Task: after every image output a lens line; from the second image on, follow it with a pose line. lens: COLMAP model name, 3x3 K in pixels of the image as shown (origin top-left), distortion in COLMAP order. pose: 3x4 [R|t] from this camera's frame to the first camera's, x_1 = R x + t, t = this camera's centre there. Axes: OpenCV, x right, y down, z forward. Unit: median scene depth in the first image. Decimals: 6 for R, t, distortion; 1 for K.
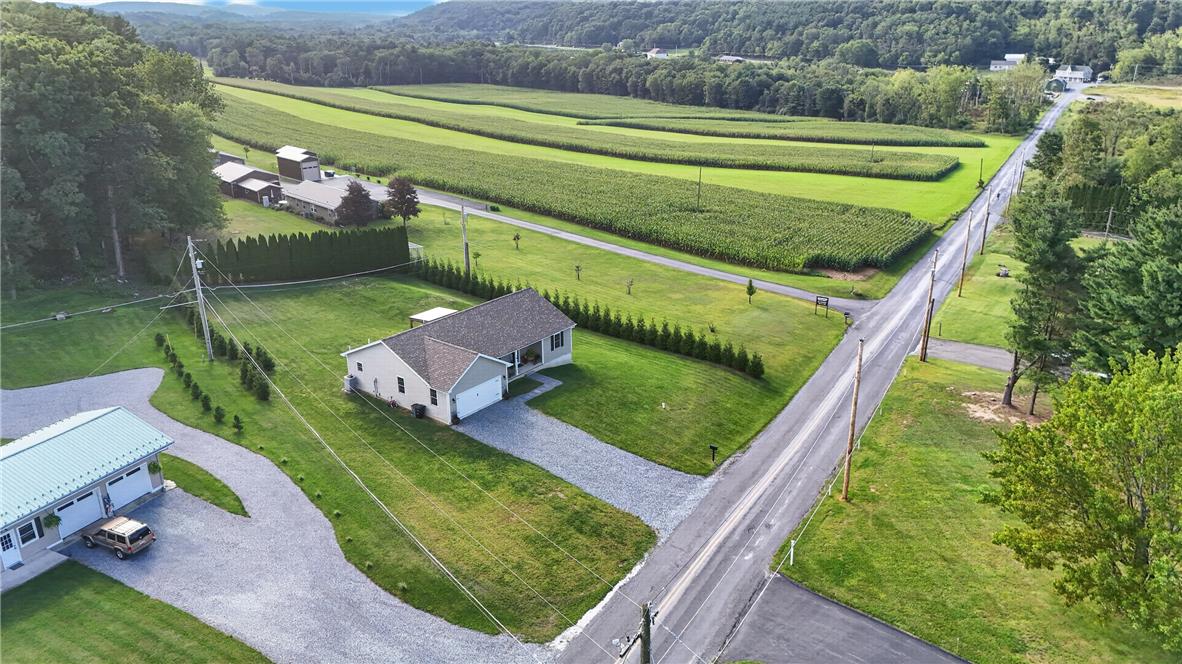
lens RADIAL K [[880.9, 0, 593.5], [0, 880.9, 328.1], [0, 0, 1]] dist [0.078029, -0.076772]
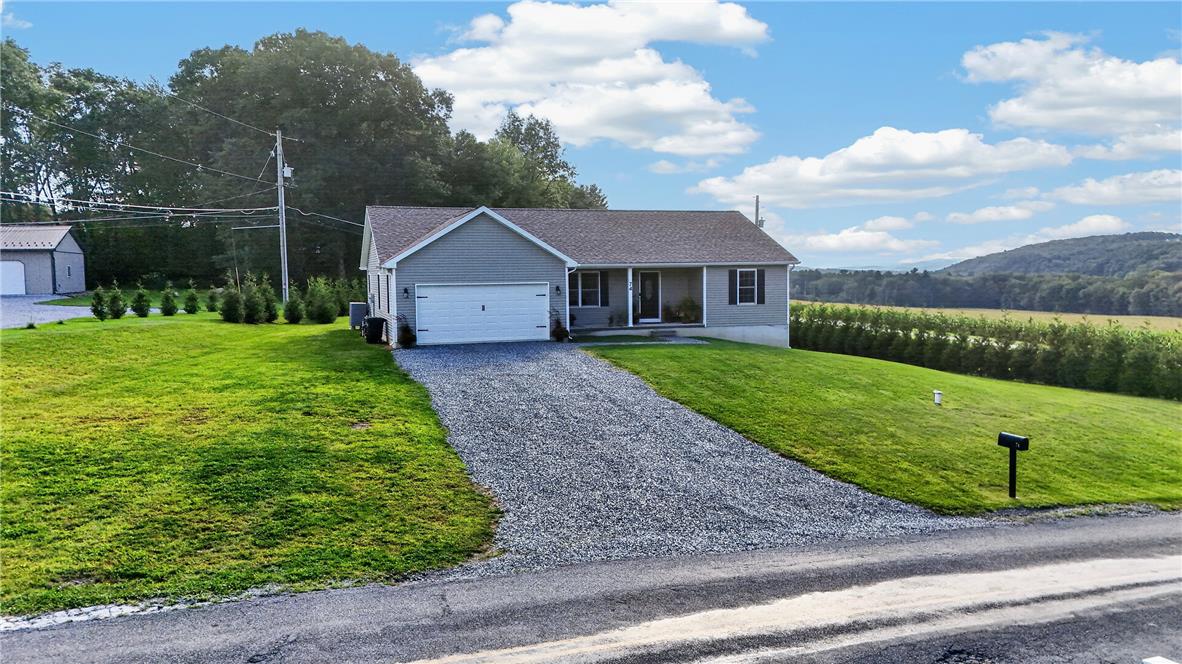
lens RADIAL K [[880.9, 0, 585.6], [0, 880.9, 324.9], [0, 0, 1]] dist [0.078029, -0.076772]
pose [[0.835572, 0.036882, -0.548142, 0.086192], [-0.188056, 0.956671, -0.222297, 0.091335], [0.516193, 0.288826, 0.806303, 0.341264]]
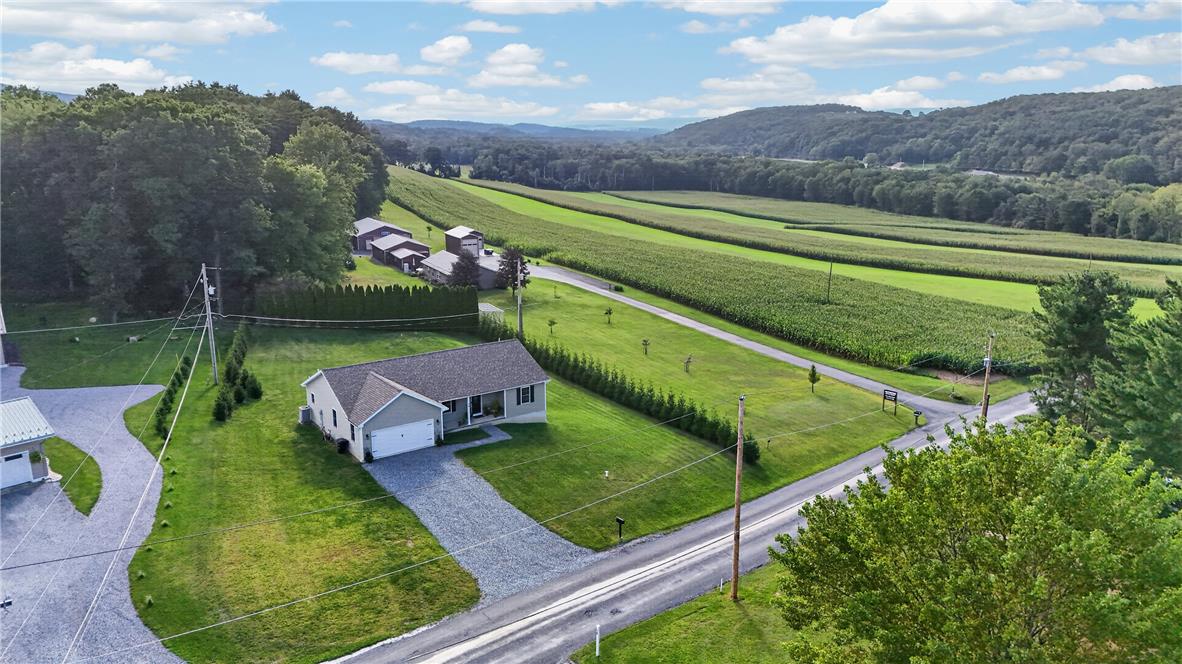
lens RADIAL K [[880.9, 0, 588.8], [0, 880.9, 325.8], [0, 0, 1]] dist [0.078029, -0.076772]
pose [[0.958668, 0.072250, -0.275201, 0.161901], [-0.106099, 0.988236, -0.110152, 0.022067], [0.264005, 0.134798, 0.955055, 0.068094]]
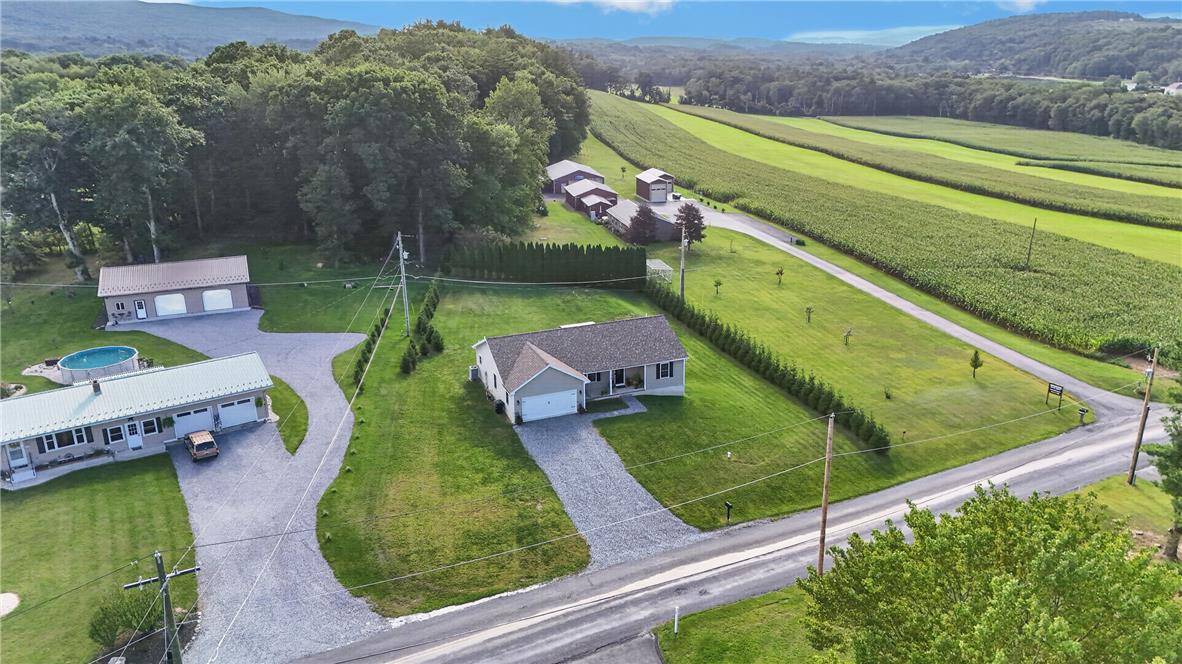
lens RADIAL K [[880.9, 0, 584.5], [0, 880.9, 323.8], [0, 0, 1]] dist [0.078029, -0.076772]
pose [[0.862226, 0.152254, -0.483099, 0.210527], [-0.169319, 0.985525, 0.008400, -0.018149], [0.477386, 0.074555, 0.875525, 0.041479]]
